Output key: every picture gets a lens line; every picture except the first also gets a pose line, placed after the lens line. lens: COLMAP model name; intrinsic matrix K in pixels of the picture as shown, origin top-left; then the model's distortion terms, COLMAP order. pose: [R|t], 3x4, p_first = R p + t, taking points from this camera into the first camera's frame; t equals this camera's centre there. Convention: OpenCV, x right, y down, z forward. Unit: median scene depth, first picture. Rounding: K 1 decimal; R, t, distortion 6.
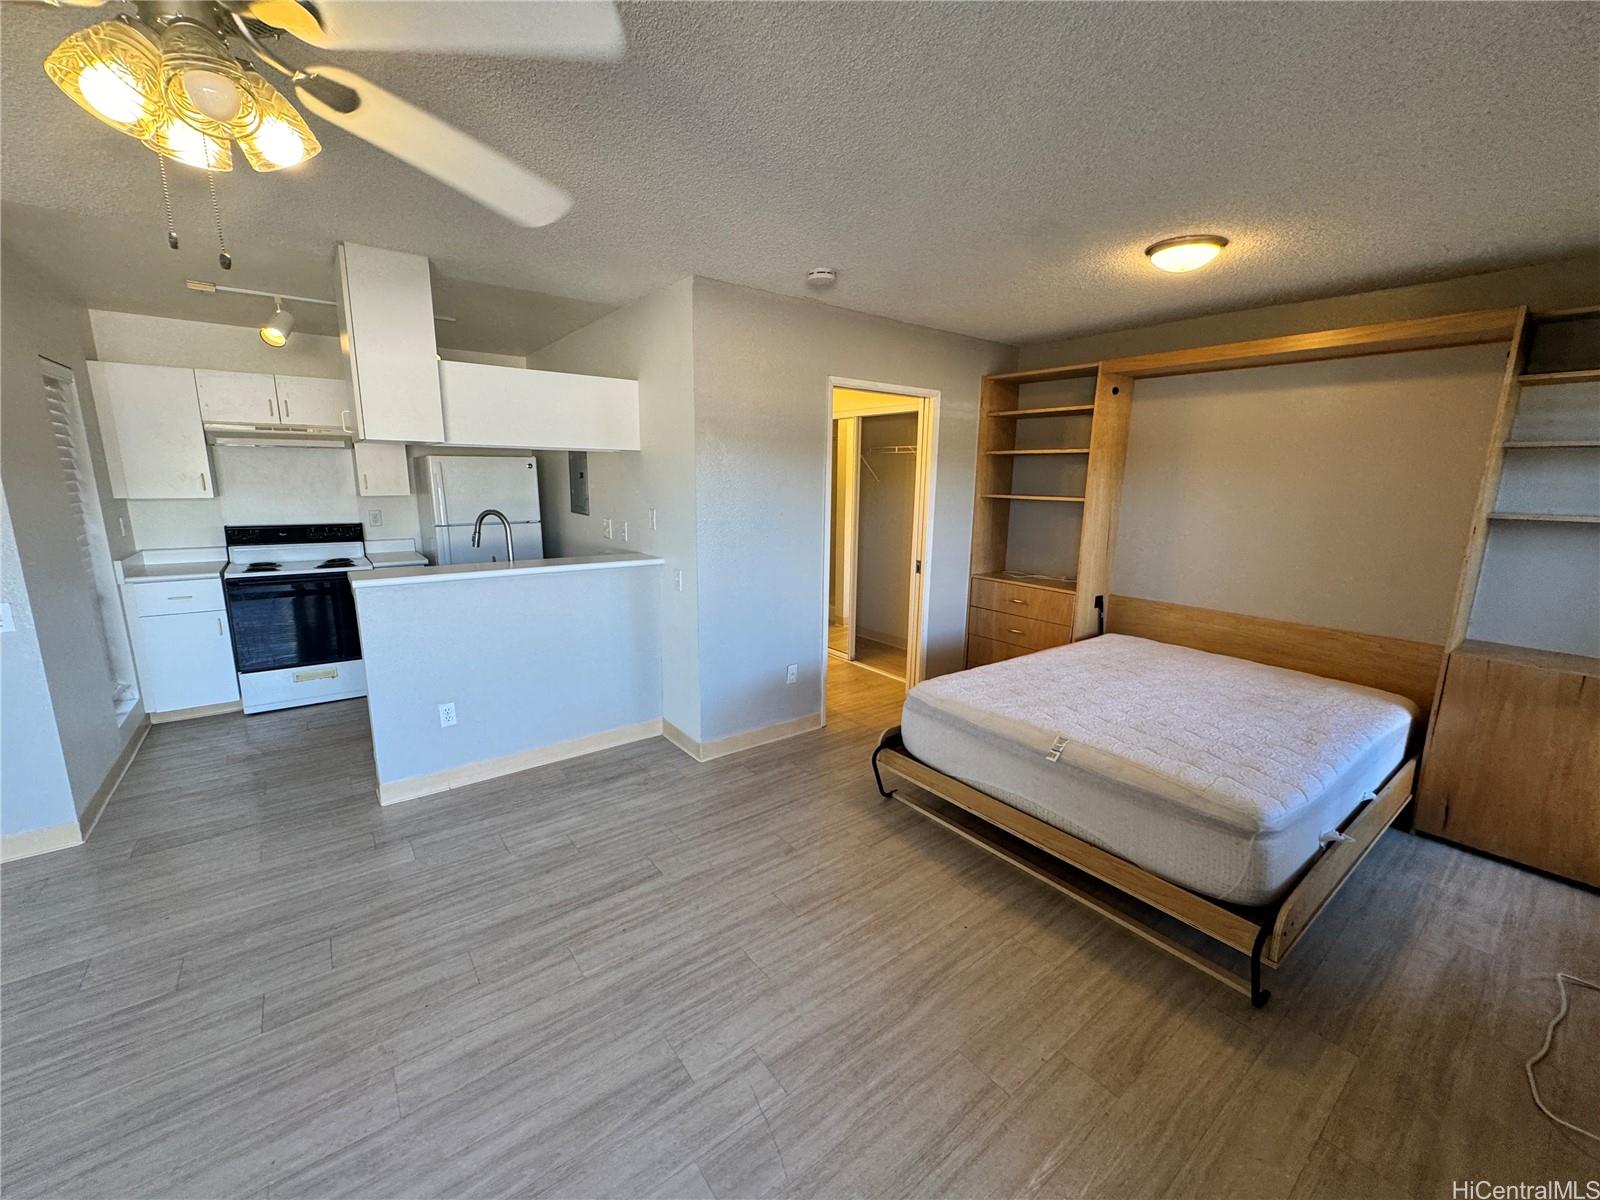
lens RADIAL K [[639.5, 0, 797.9], [0, 639.5, 599.0], [0, 0, 1]] dist [-0.003177, 0.000690]
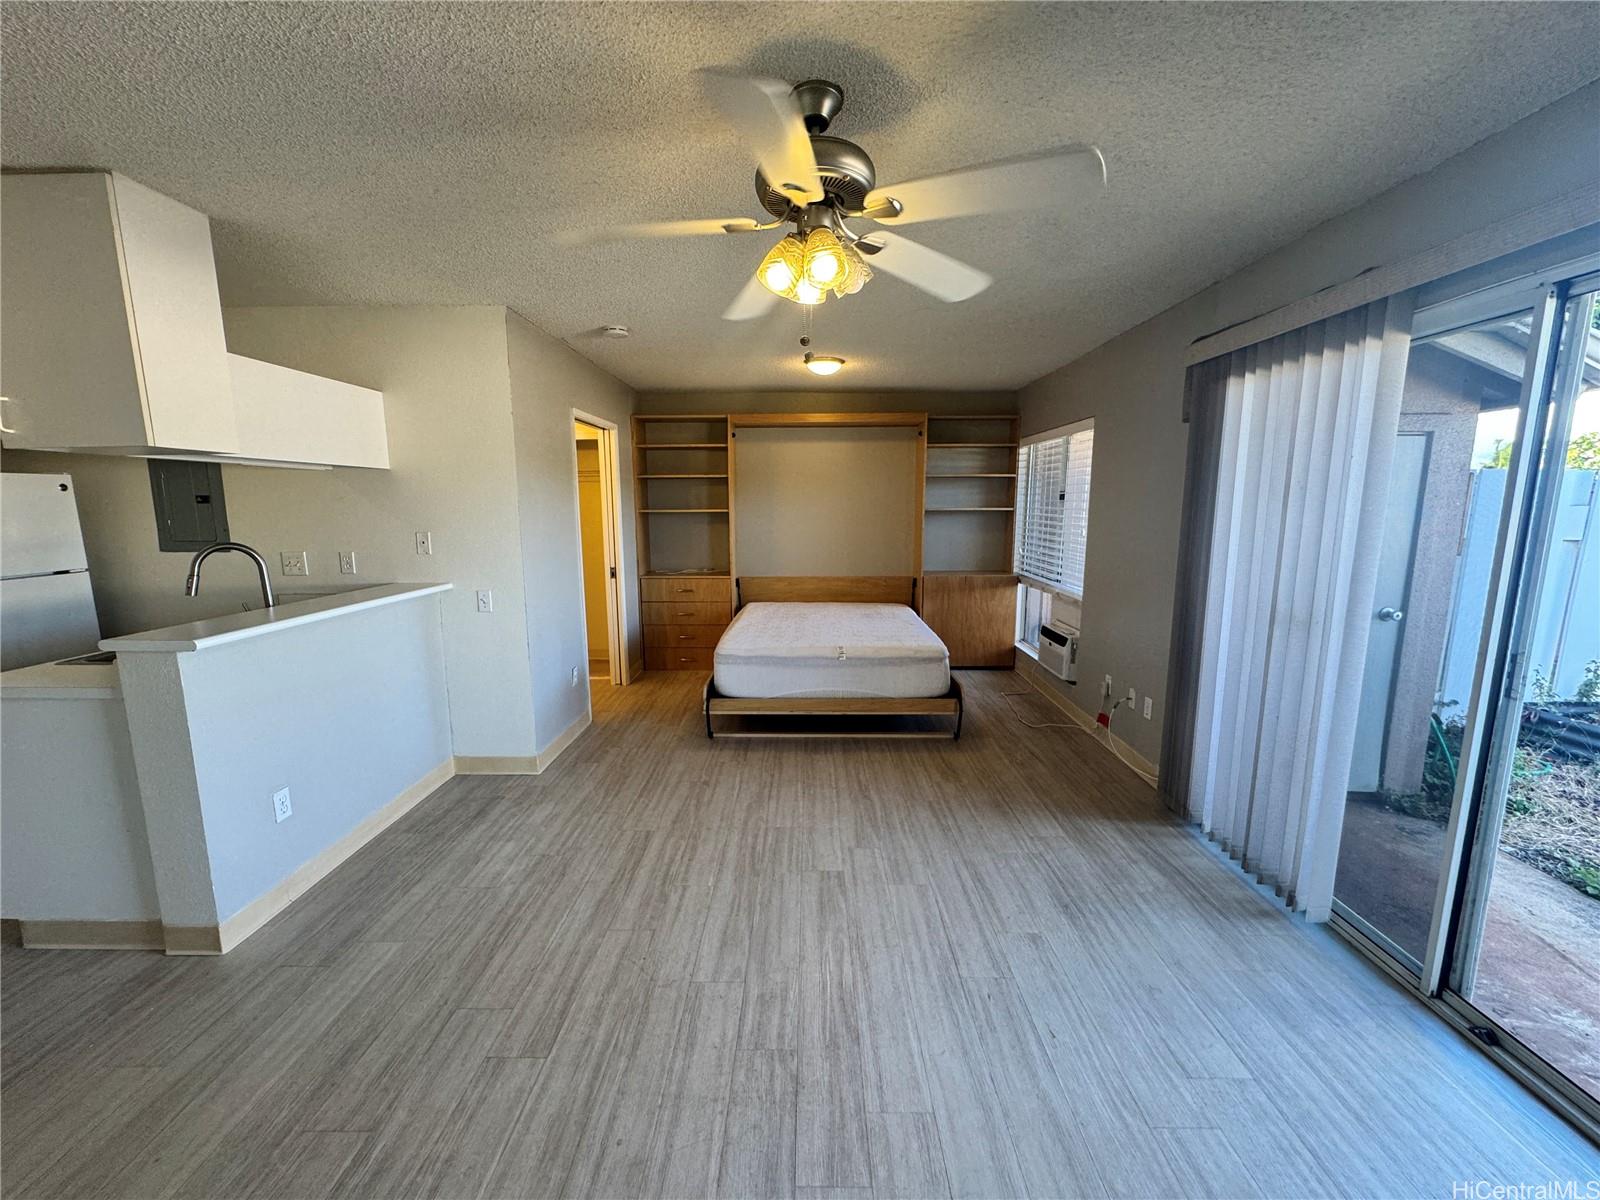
lens RADIAL K [[639.5, 0, 798.6], [0, 639.5, 598.7], [0, 0, 1]] dist [-0.003177, 0.000690]
pose [[0.619760, -0.134445, 0.773190, -0.737673], [0.164443, 0.985593, 0.039568, 0.008267], [-0.767370, 0.102623, 0.632939, 0.009914]]
